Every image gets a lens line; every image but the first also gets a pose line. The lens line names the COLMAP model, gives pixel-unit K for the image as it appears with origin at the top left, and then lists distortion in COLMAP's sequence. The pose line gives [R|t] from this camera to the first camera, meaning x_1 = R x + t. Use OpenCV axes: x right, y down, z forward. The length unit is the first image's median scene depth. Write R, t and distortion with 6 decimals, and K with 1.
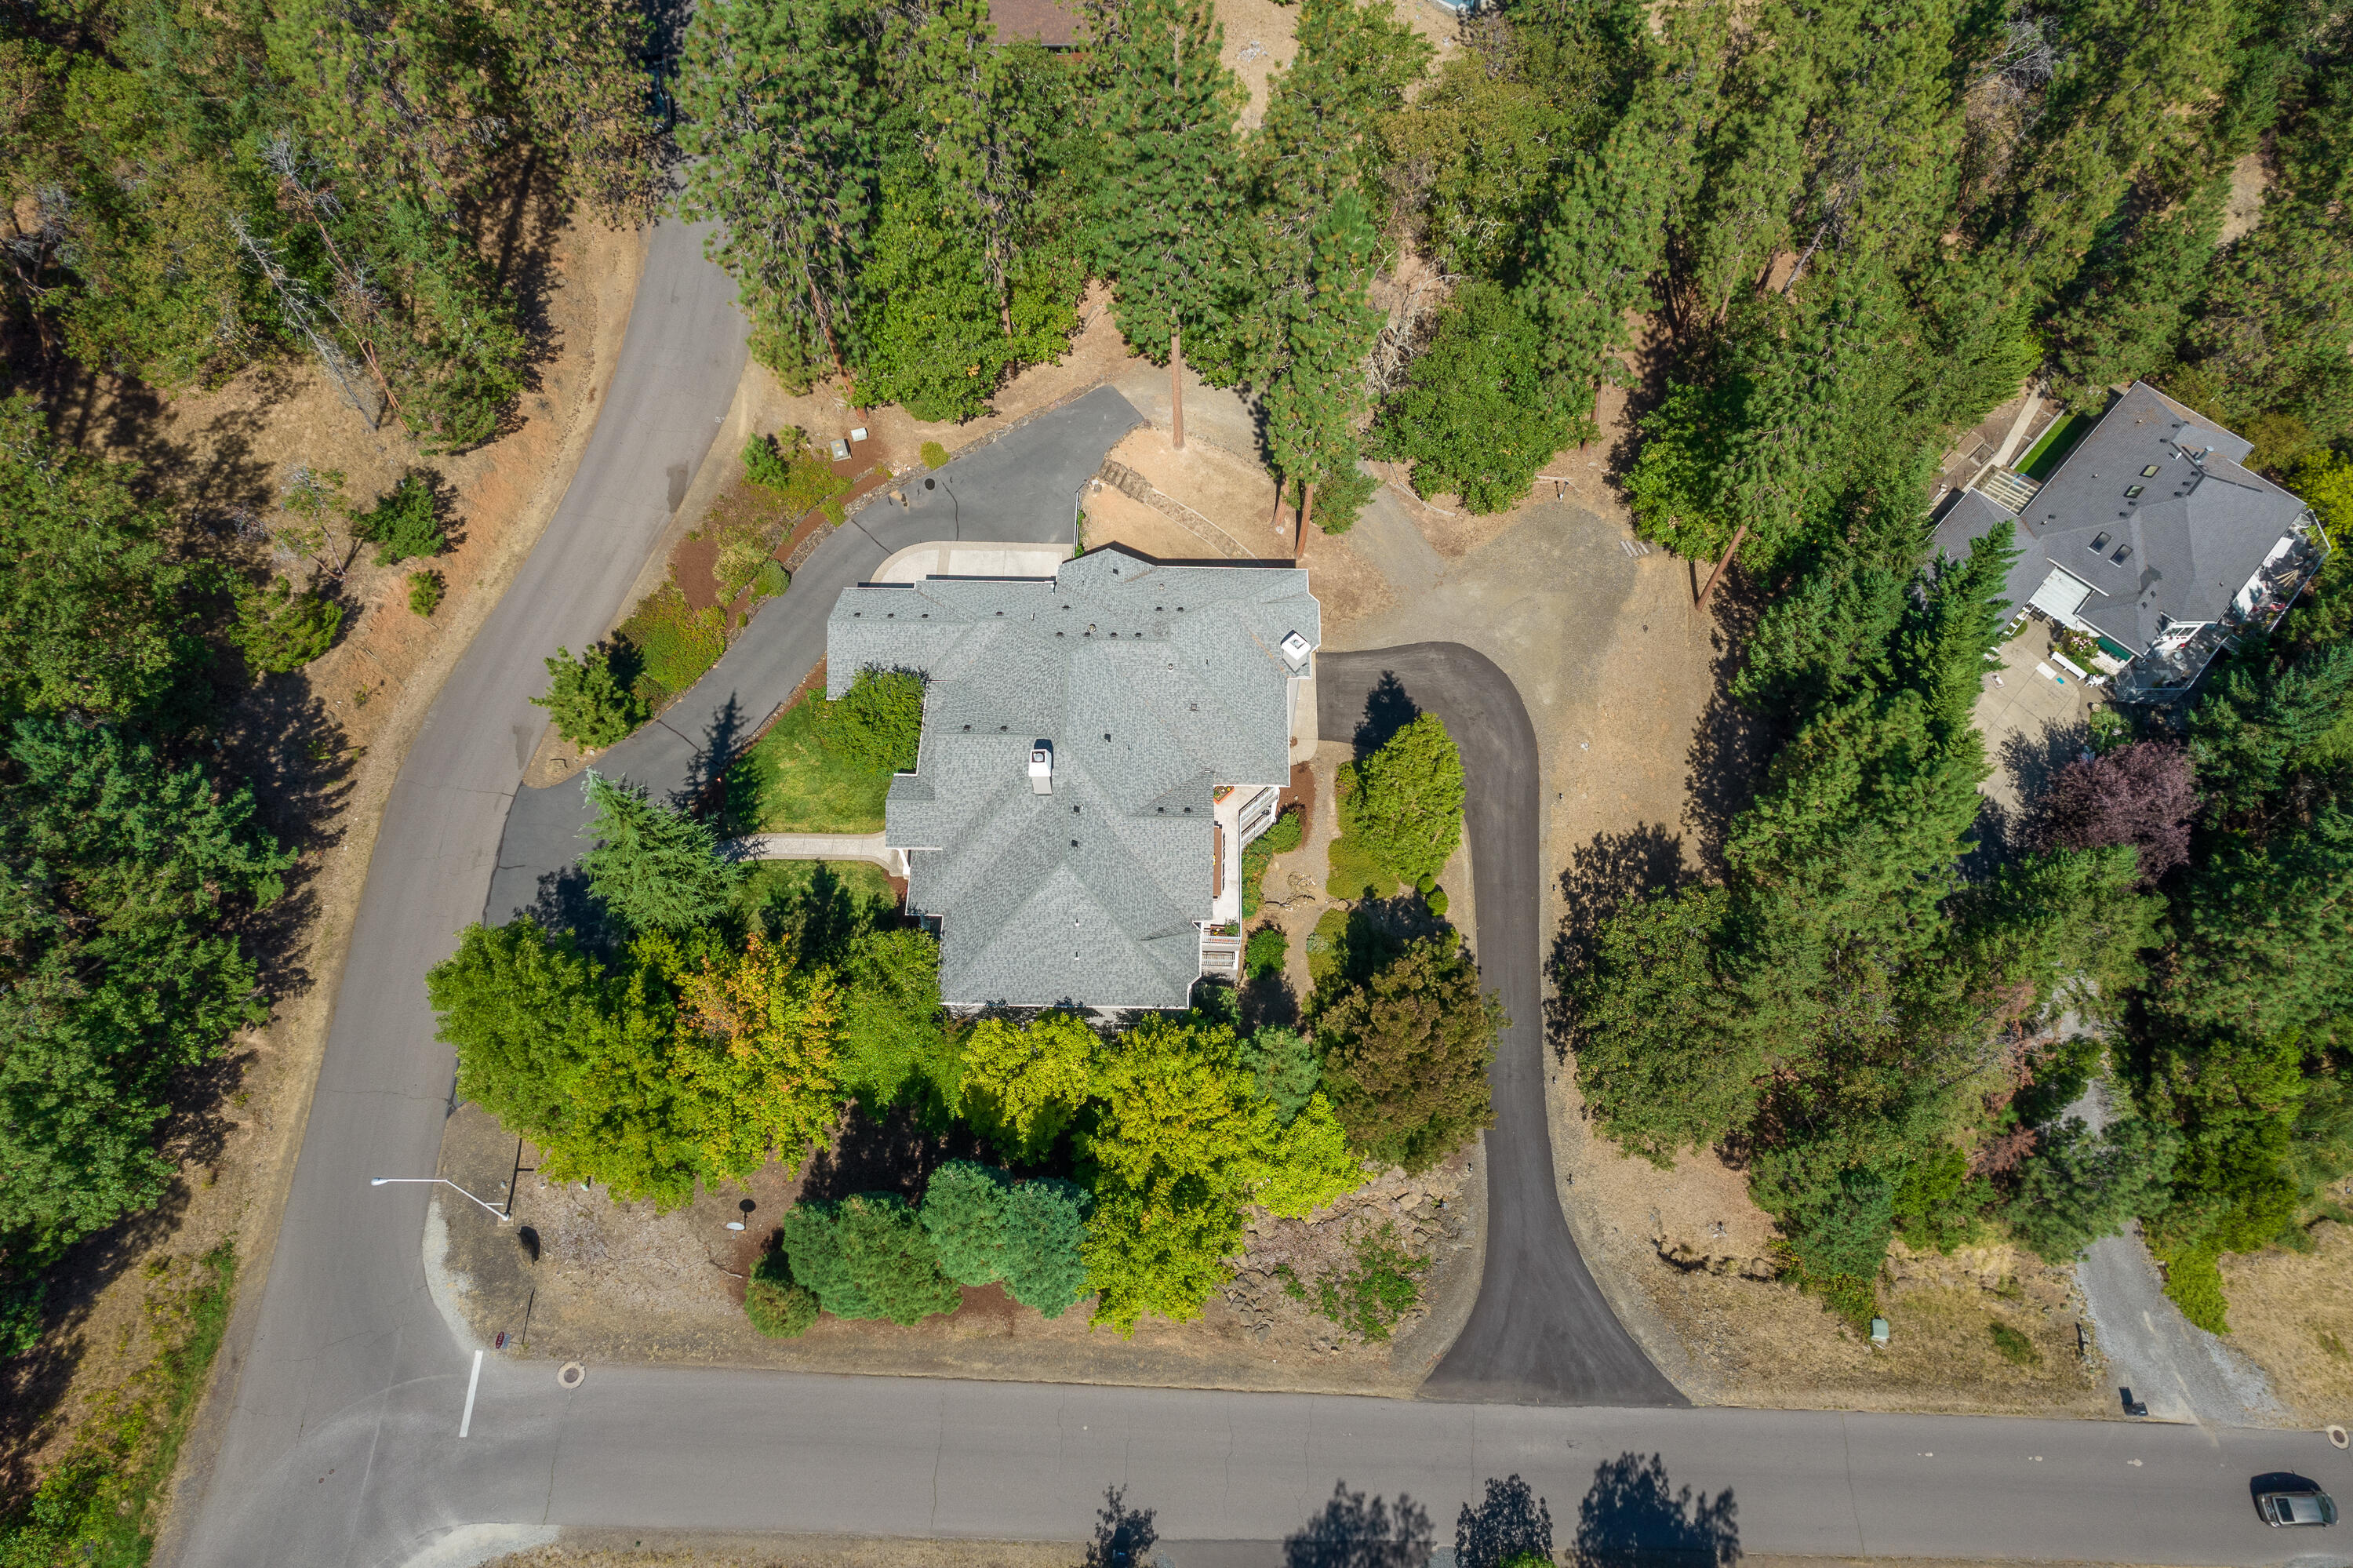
lens RADIAL K [[1505.5, 0, 1179.8], [0, 1505.5, 786.9], [0, 0, 1]] dist [-0.054595, 0.038890]
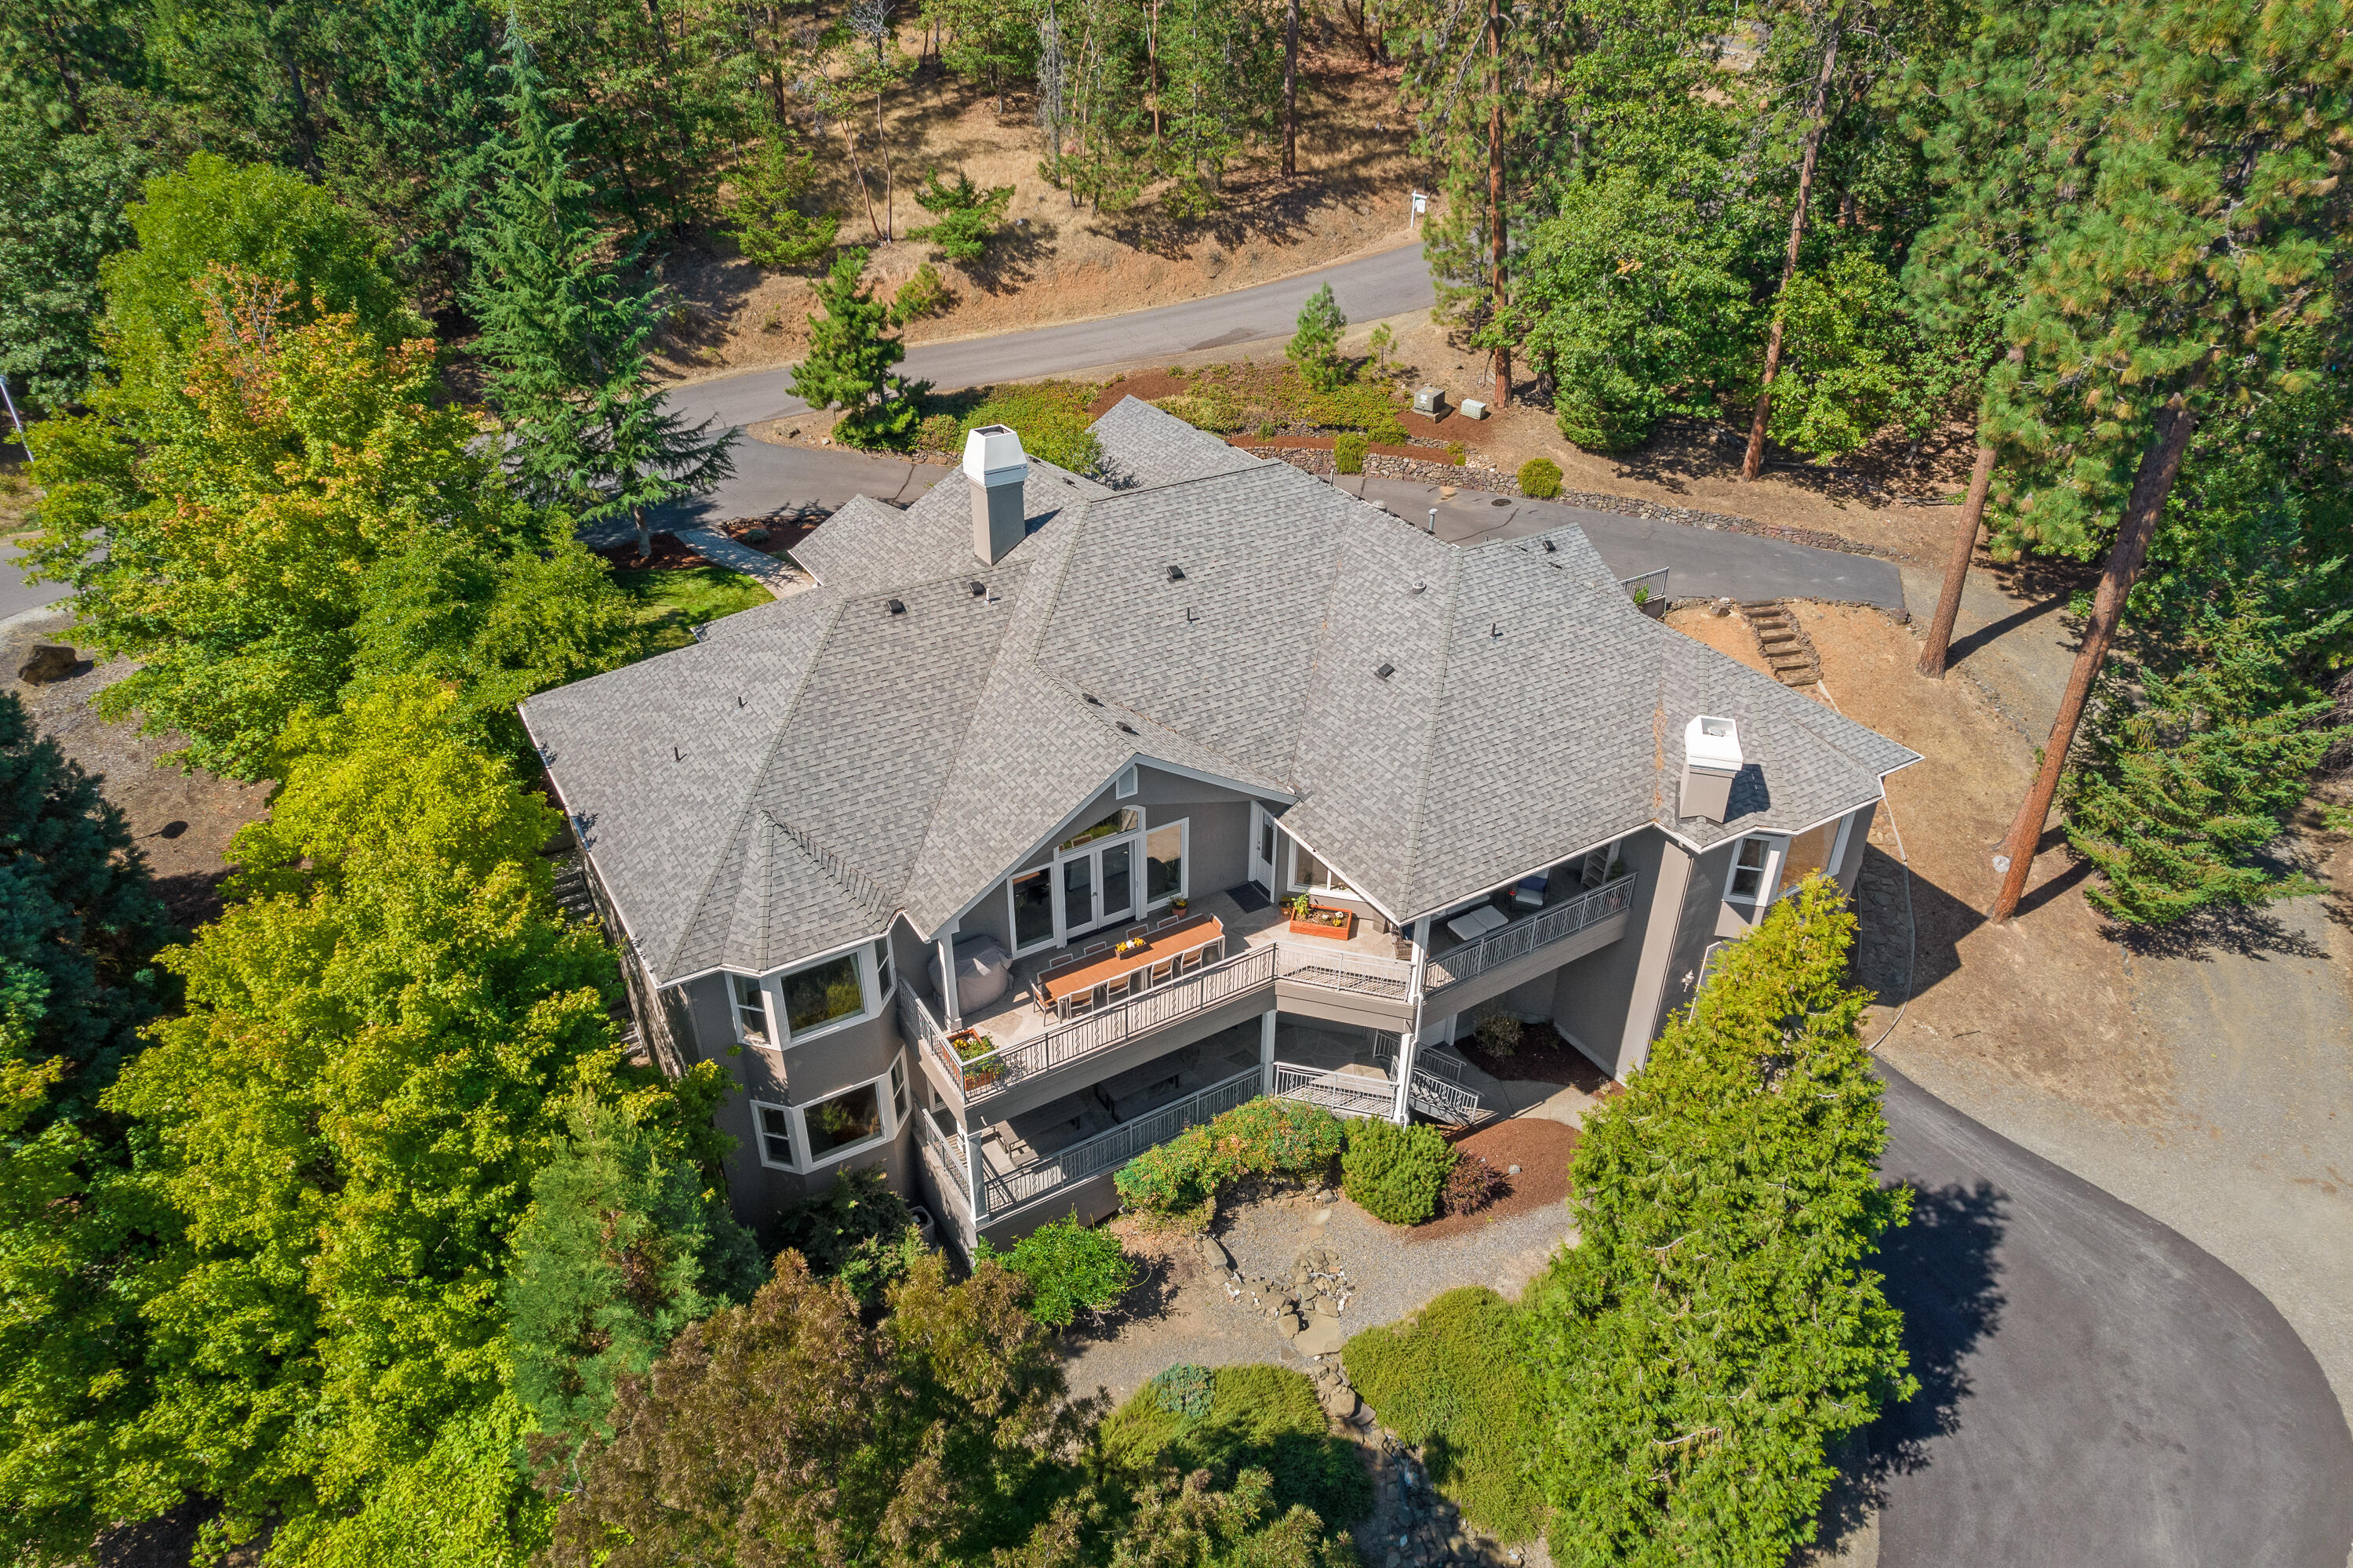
lens RADIAL K [[1505.5, 0, 1179.8], [0, 1505.5, 786.9], [0, 0, 1]] dist [-0.054595, 0.038890]
pose [[0.537408, 0.439394, -0.719809, 0.276631], [-0.743426, 0.649793, -0.158387, 0.070278], [0.398133, 0.620243, 0.675861, 0.693693]]
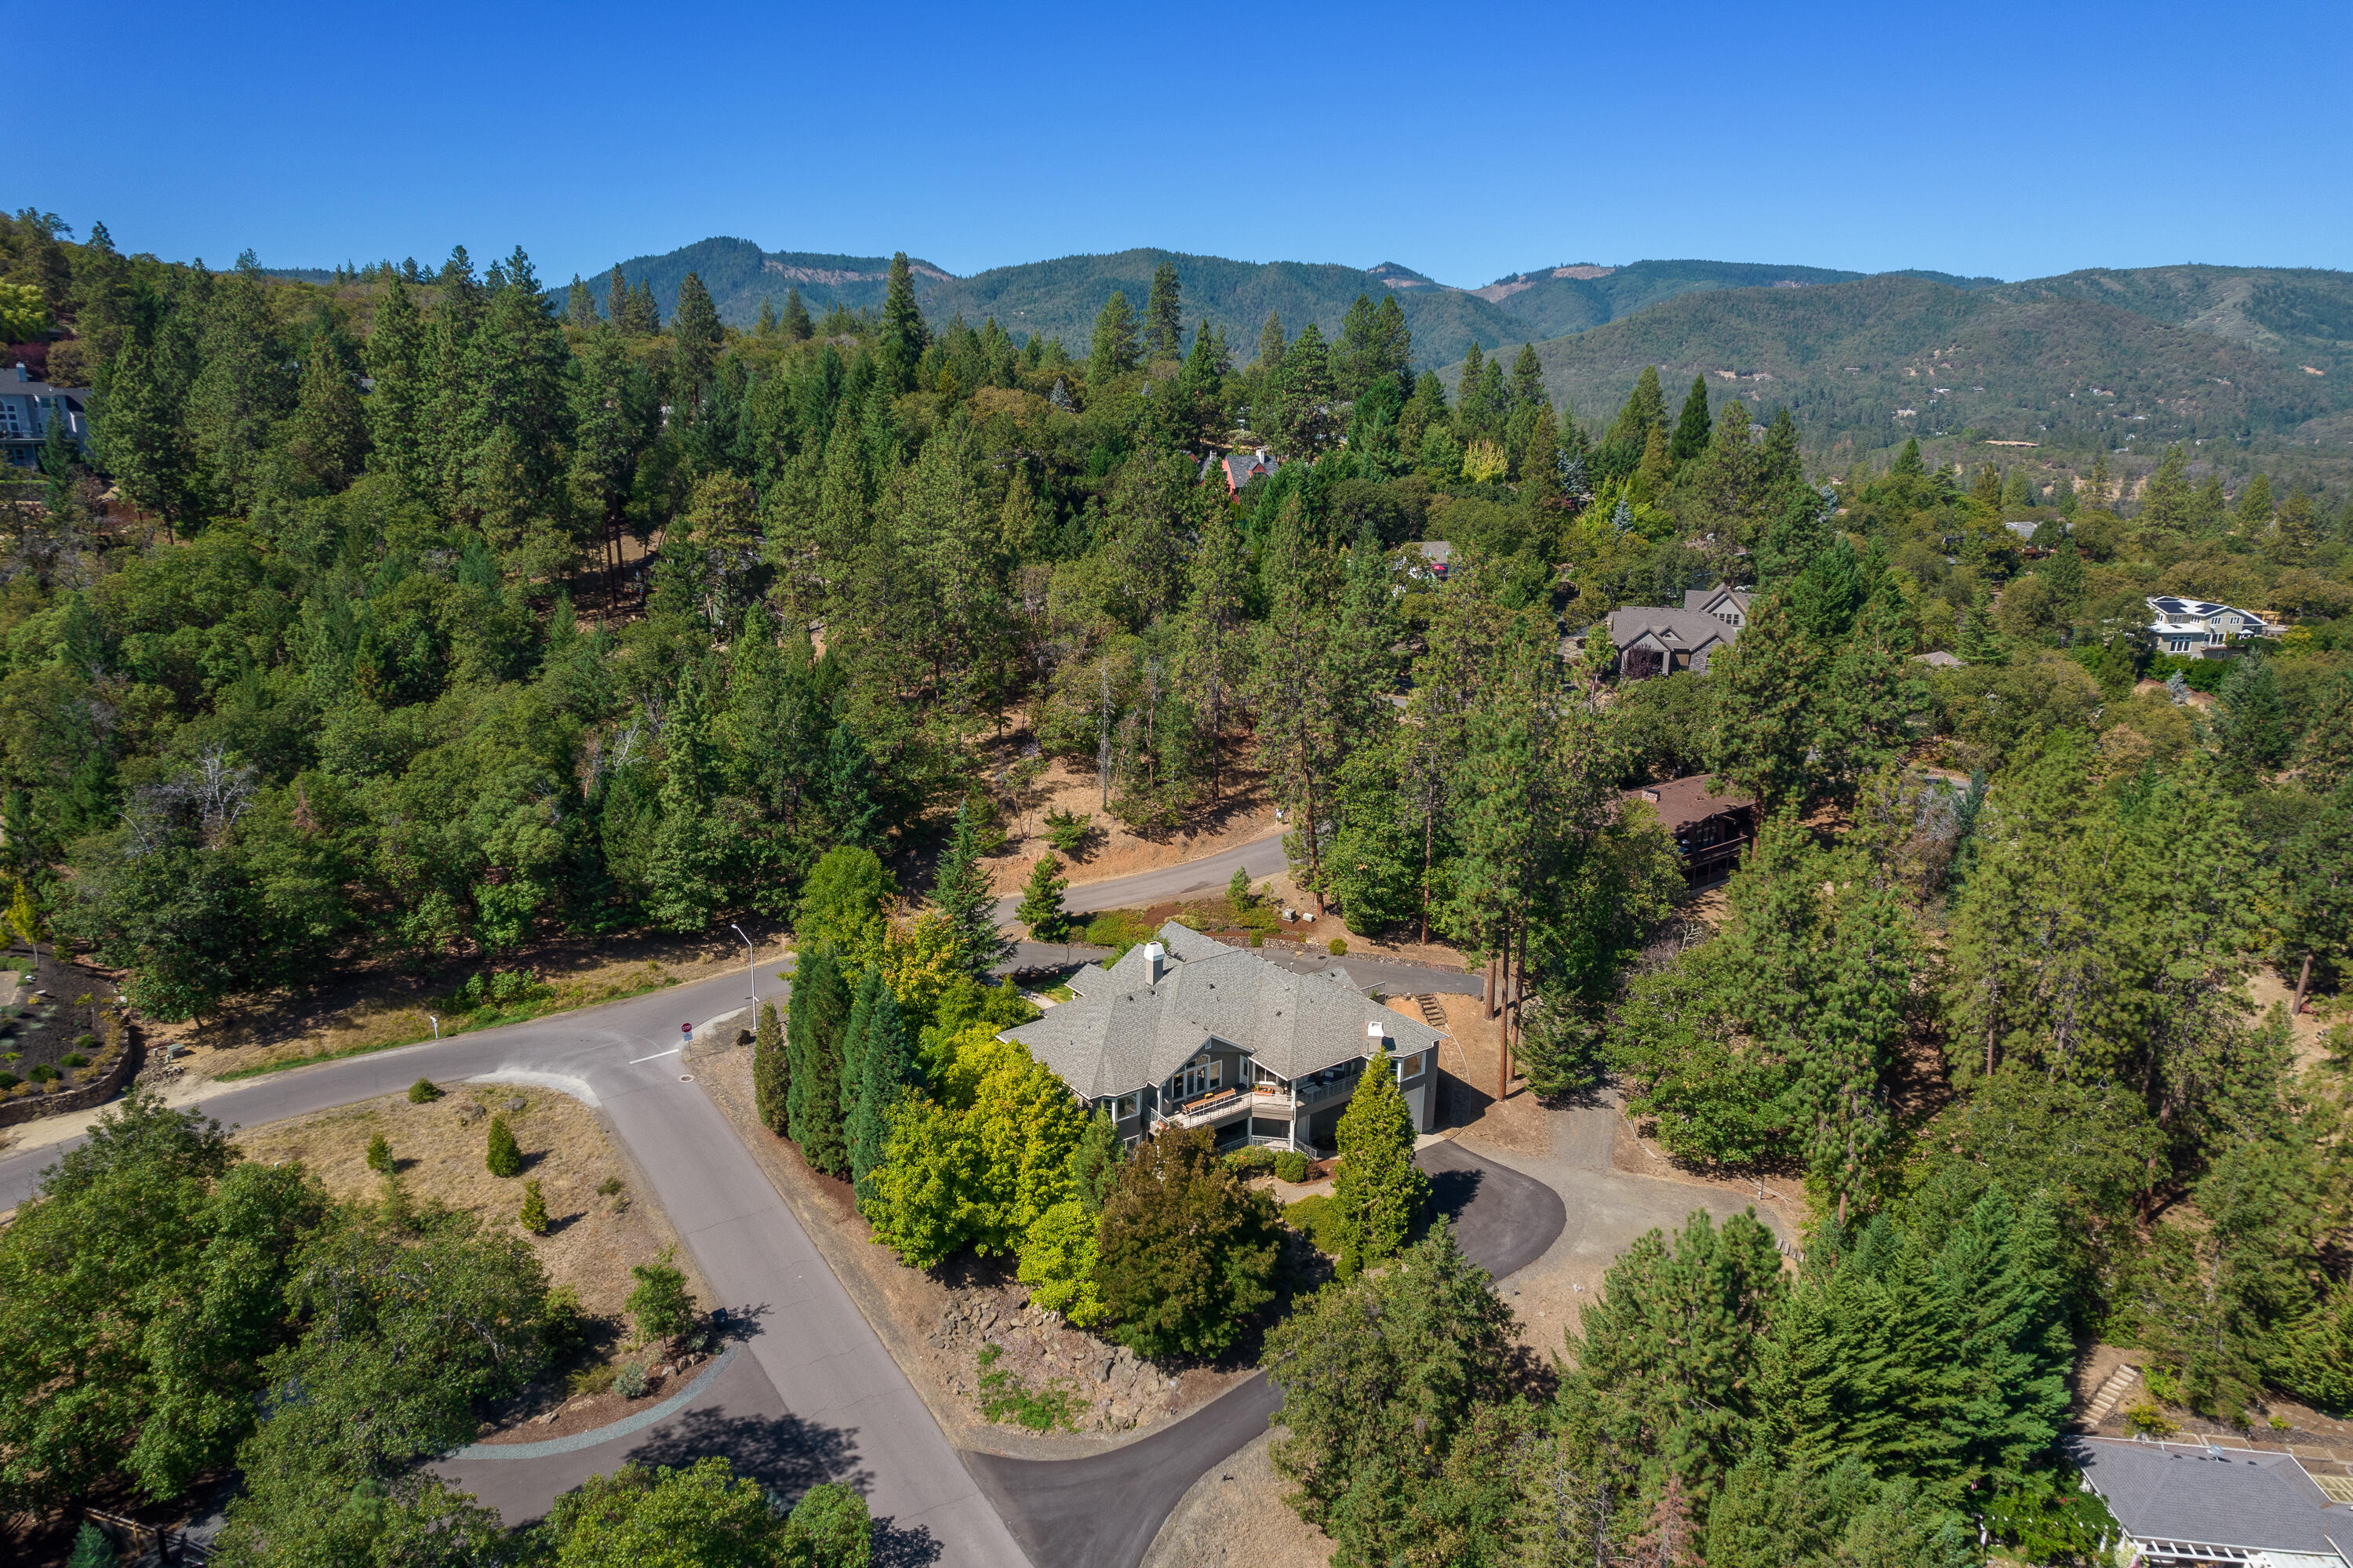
lens RADIAL K [[1505.5, 0, 1179.8], [0, 1505.5, 786.9], [0, 0, 1]] dist [-0.054595, 0.038890]
pose [[0.607011, 0.202103, -0.768565, 0.909479], [-0.702231, 0.589166, -0.399692, 0.408846], [0.372034, 0.782328, 0.499553, 0.134069]]
